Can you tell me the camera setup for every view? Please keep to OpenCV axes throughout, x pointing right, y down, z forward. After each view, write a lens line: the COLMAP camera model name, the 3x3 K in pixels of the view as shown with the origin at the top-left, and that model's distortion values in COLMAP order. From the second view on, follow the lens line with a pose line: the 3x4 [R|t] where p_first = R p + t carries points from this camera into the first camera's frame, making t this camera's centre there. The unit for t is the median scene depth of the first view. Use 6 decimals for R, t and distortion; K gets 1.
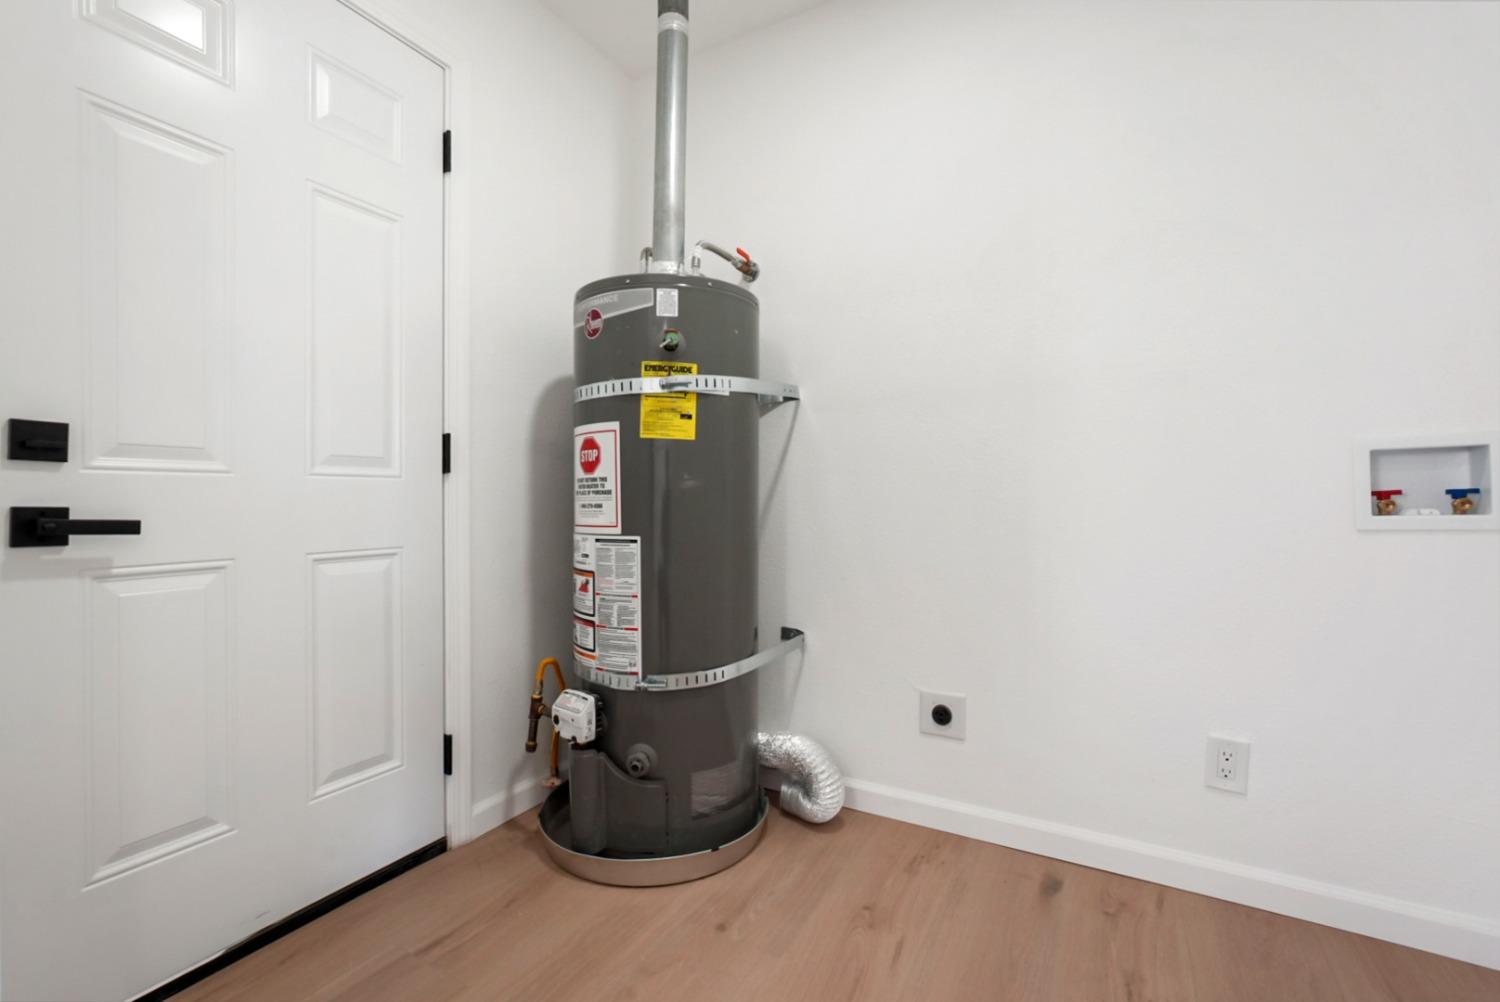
lens RADIAL K [[669.2, 0, 734.9], [0, 669.2, 504.1], [0, 0, 1]] dist [-0.004764, -0.000513]
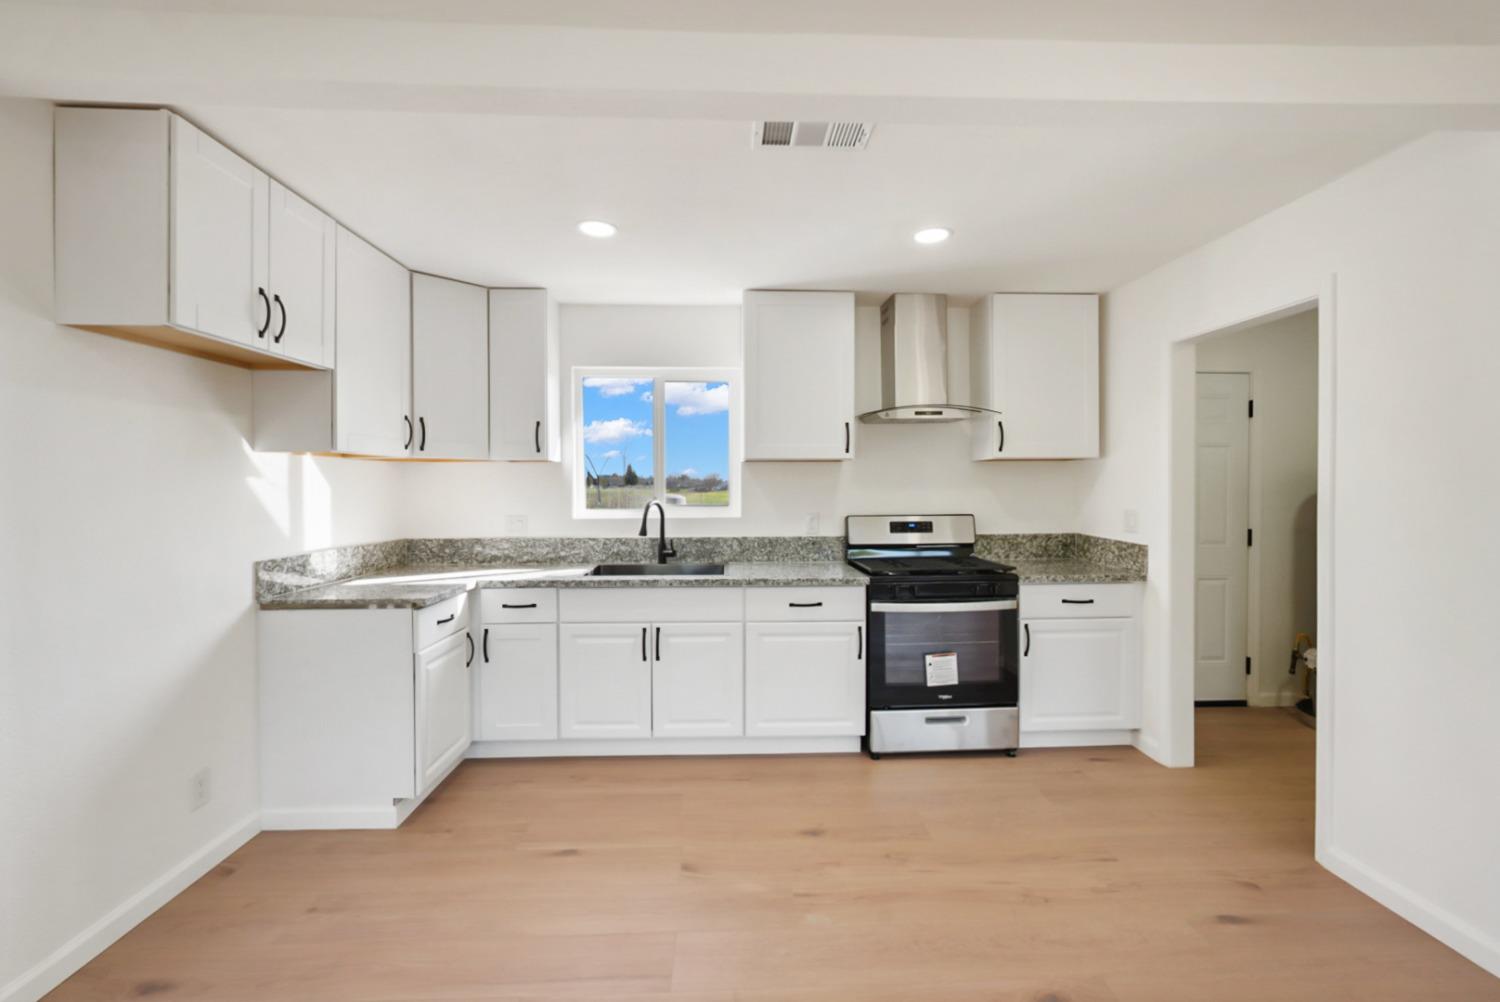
lens RADIAL K [[669.2, 0, 745.8], [0, 669.2, 489.3], [0, 0, 1]] dist [-0.004764, -0.000513]
pose [[0.552130, 0.011827, -0.833674, 0.534781], [-0.001598, 0.999913, 0.013127, -0.267586], [0.833757, -0.005916, 0.552100, -1.737599]]
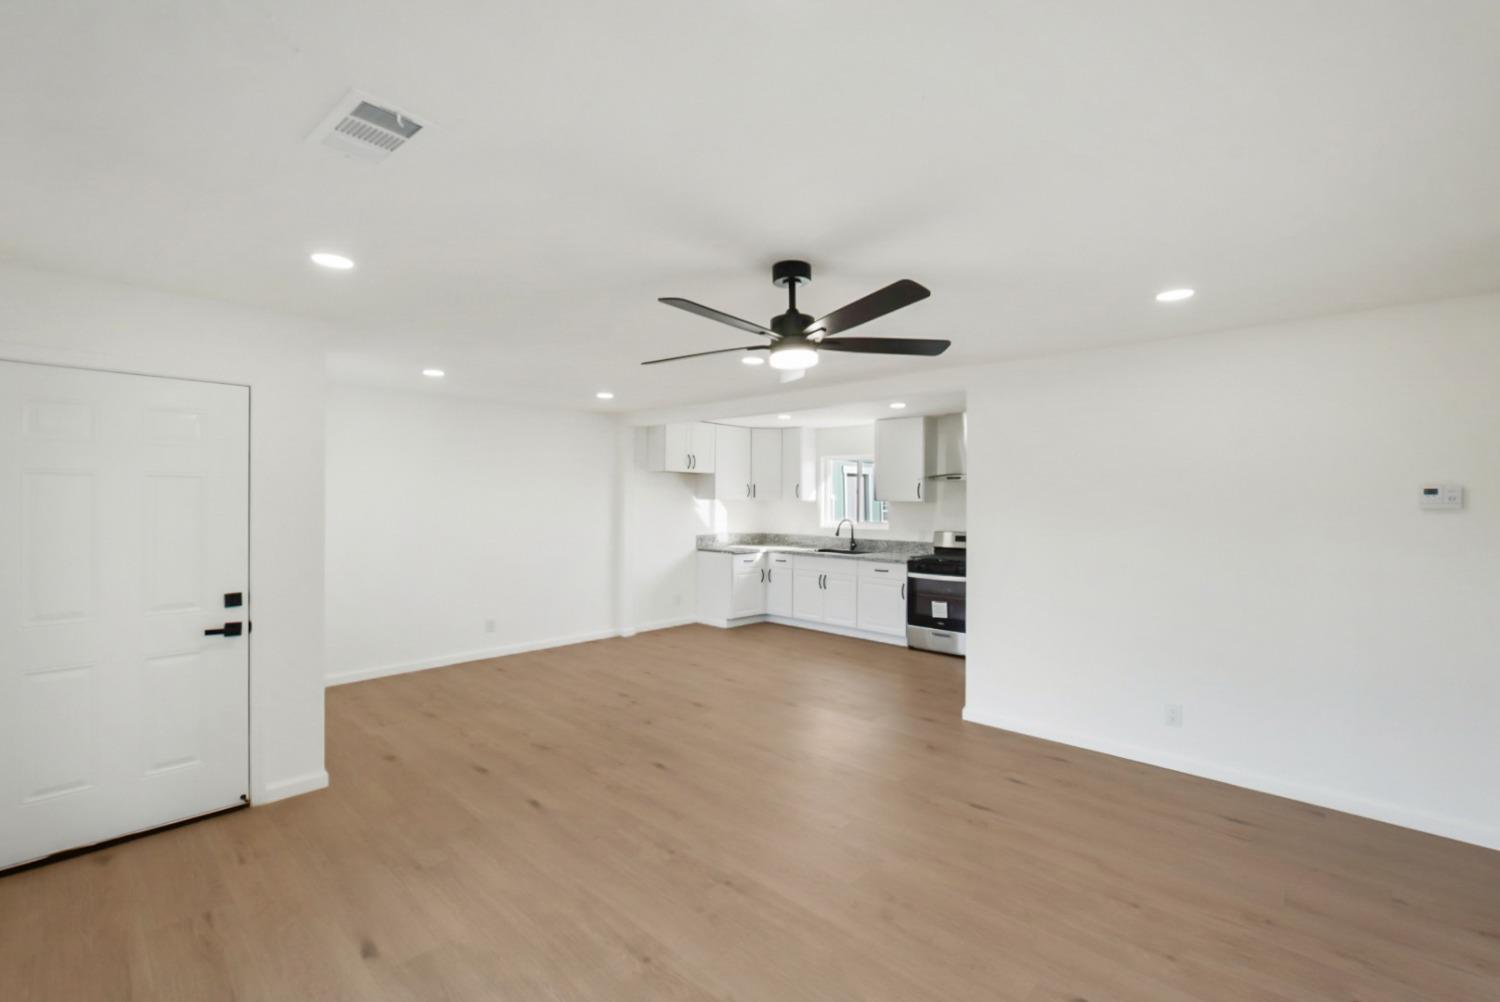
lens RADIAL K [[669.2, 0, 753.6], [0, 669.2, 500.9], [0, 0, 1]] dist [-0.004764, -0.000513]
pose [[-0.211978, 0.006240, -0.977255, 3.094593], [-0.008102, 0.999934, 0.008142, -0.361200], [0.977241, 0.009644, -0.211913, -0.482913]]
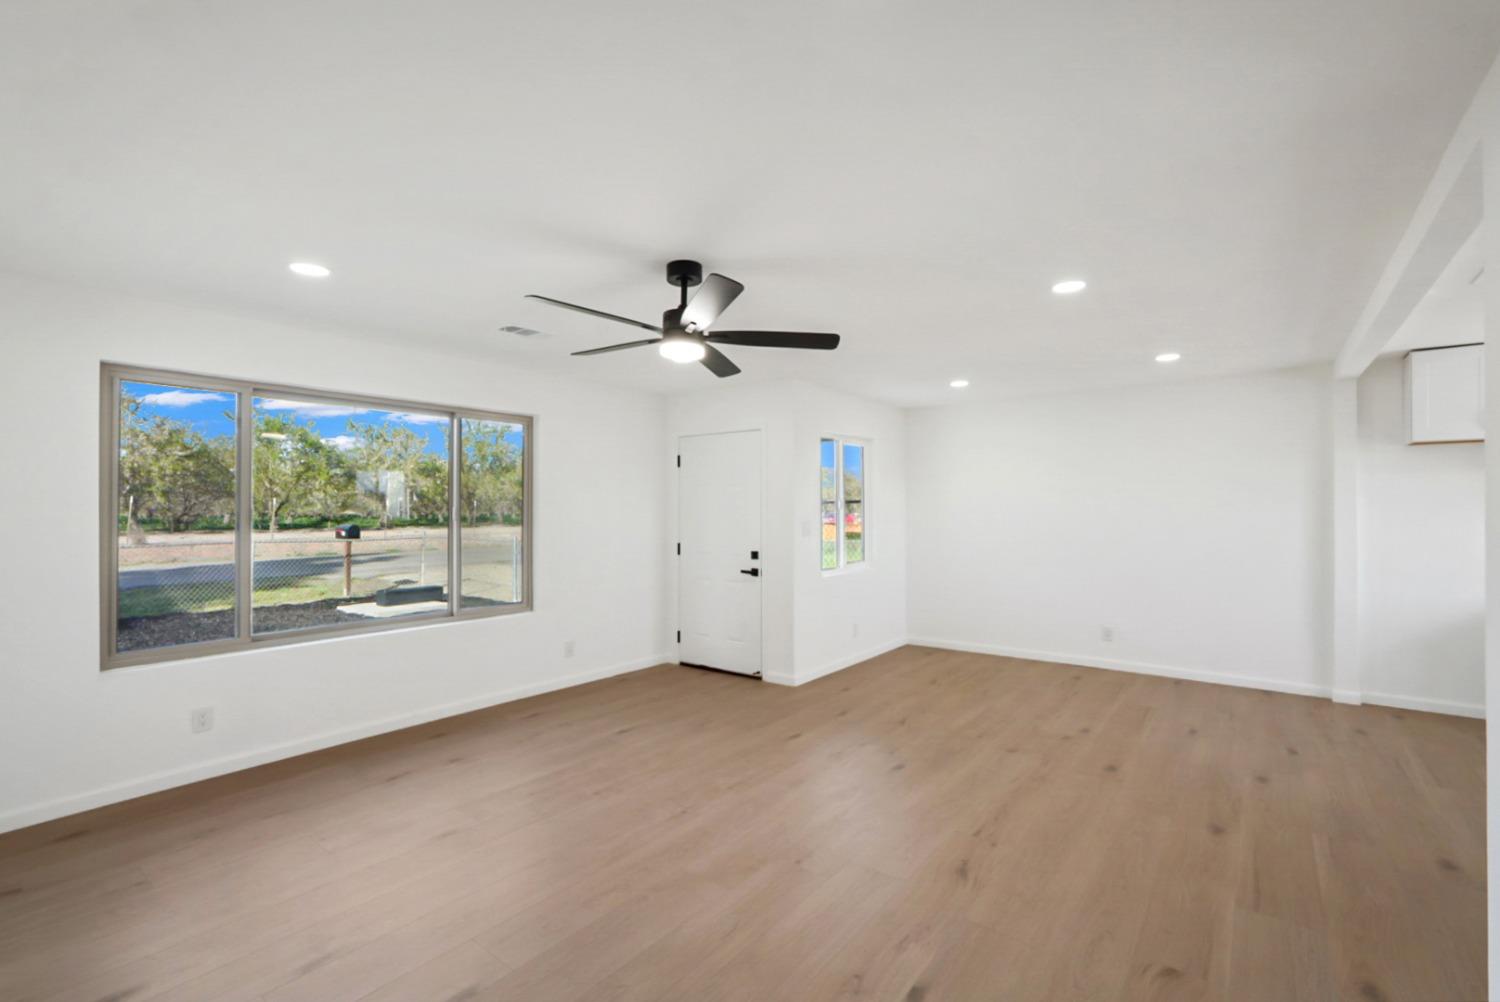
lens RADIAL K [[669.2, 0, 738.2], [0, 669.2, 505.3], [0, 0, 1]] dist [-0.004764, -0.000513]
pose [[-0.991443, 0.007101, 0.130349, 1.309887], [0.006857, 0.999974, -0.002323, -0.292400], [-0.130362, -0.001409, -0.991465, 0.847078]]
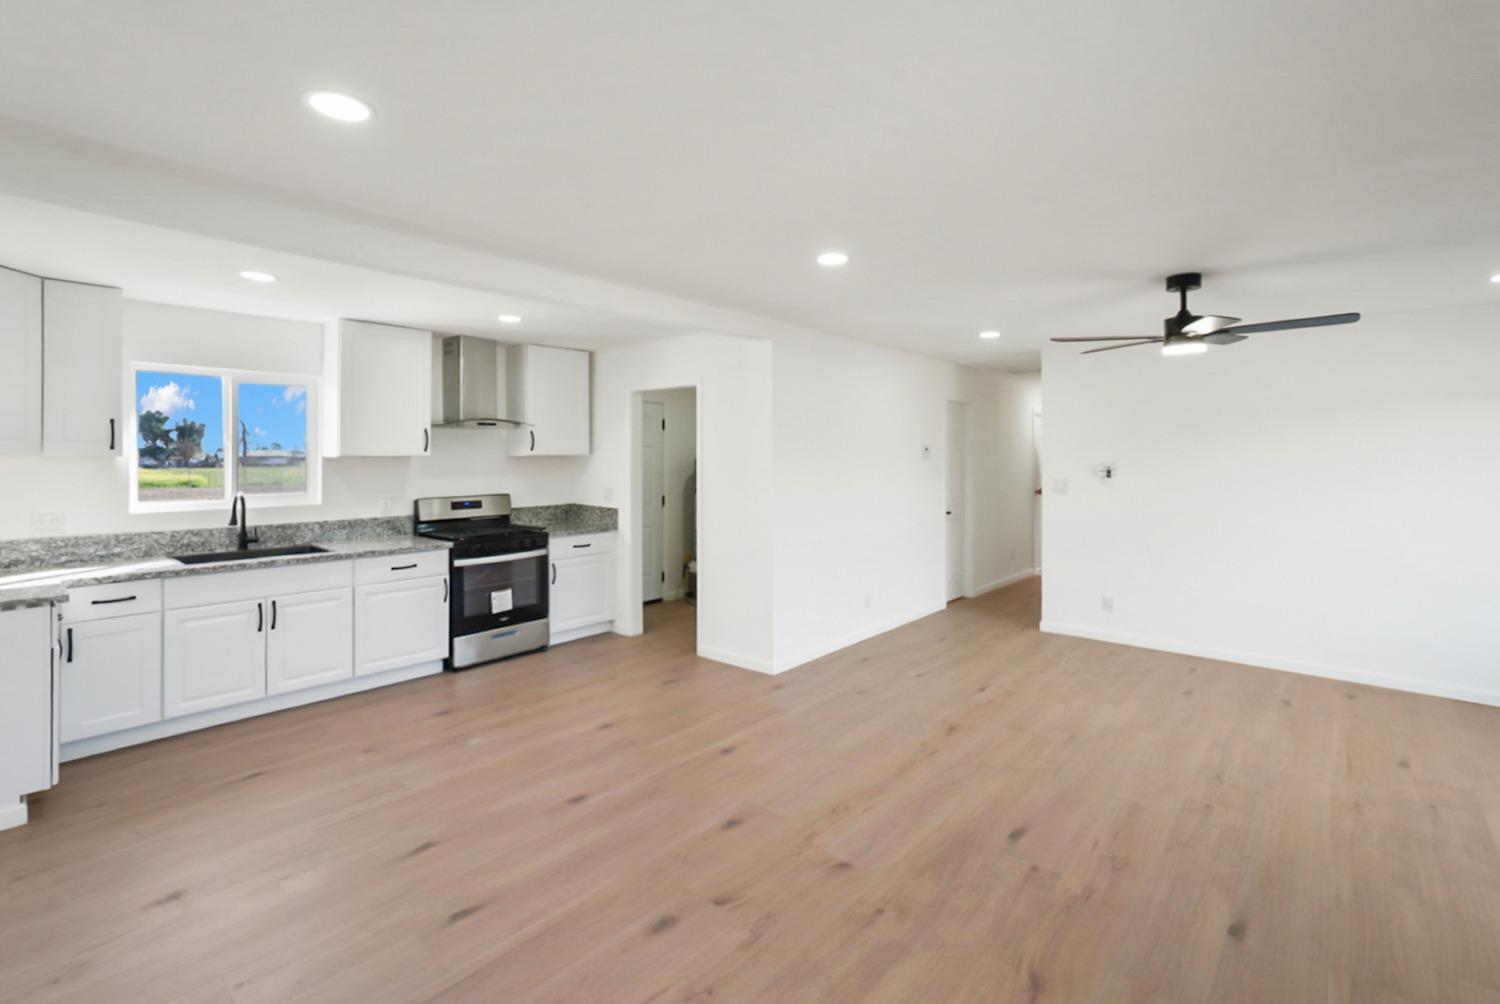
lens RADIAL K [[669.2, 0, 754.3], [0, 669.2, 456.9], [0, 0, 1]] dist [-0.004764, -0.000513]
pose [[0.984599, 0.005430, -0.174741, 0.780692], [-0.005051, 0.999984, 0.002612, -0.343118], [0.174753, -0.001689, 0.984611, -2.769809]]
